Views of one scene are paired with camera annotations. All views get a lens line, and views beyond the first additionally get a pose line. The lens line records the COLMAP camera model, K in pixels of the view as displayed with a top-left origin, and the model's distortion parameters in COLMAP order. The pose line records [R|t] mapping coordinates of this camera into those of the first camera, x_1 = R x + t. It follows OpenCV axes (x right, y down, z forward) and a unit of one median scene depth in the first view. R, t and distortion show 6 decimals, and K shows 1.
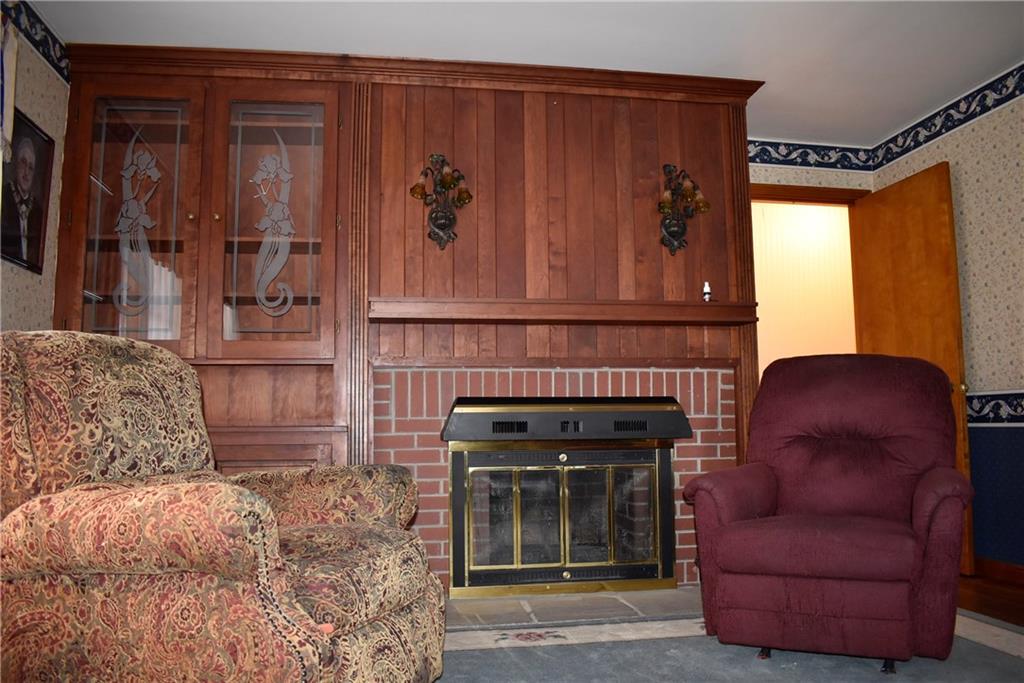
lens RADIAL K [[802.7, 0, 512.0], [0, 802.7, 341.5], [0, 0, 1]] dist [-0.089033, -0.001260]
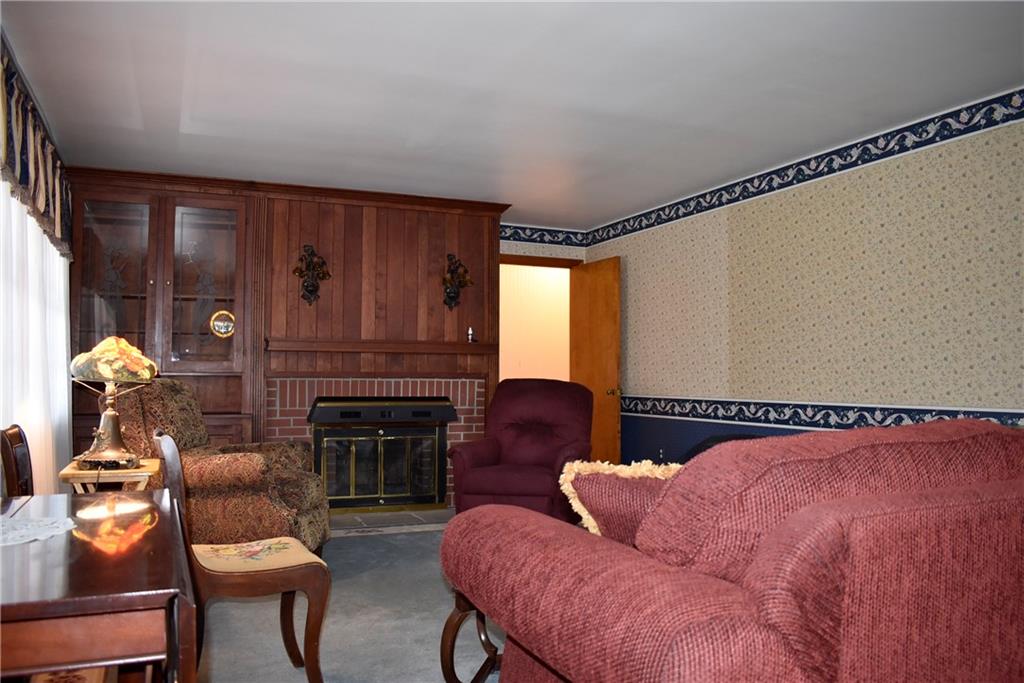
lens RADIAL K [[802.7, 0, 512.0], [0, 802.7, 341.5], [0, 0, 1]] dist [-0.089033, -0.001260]
pose [[0.969213, 0.025141, 0.244938, -0.083054], [-0.038441, 0.998026, 0.049668, -0.134399], [-0.243206, -0.057555, 0.968266, -0.657419]]
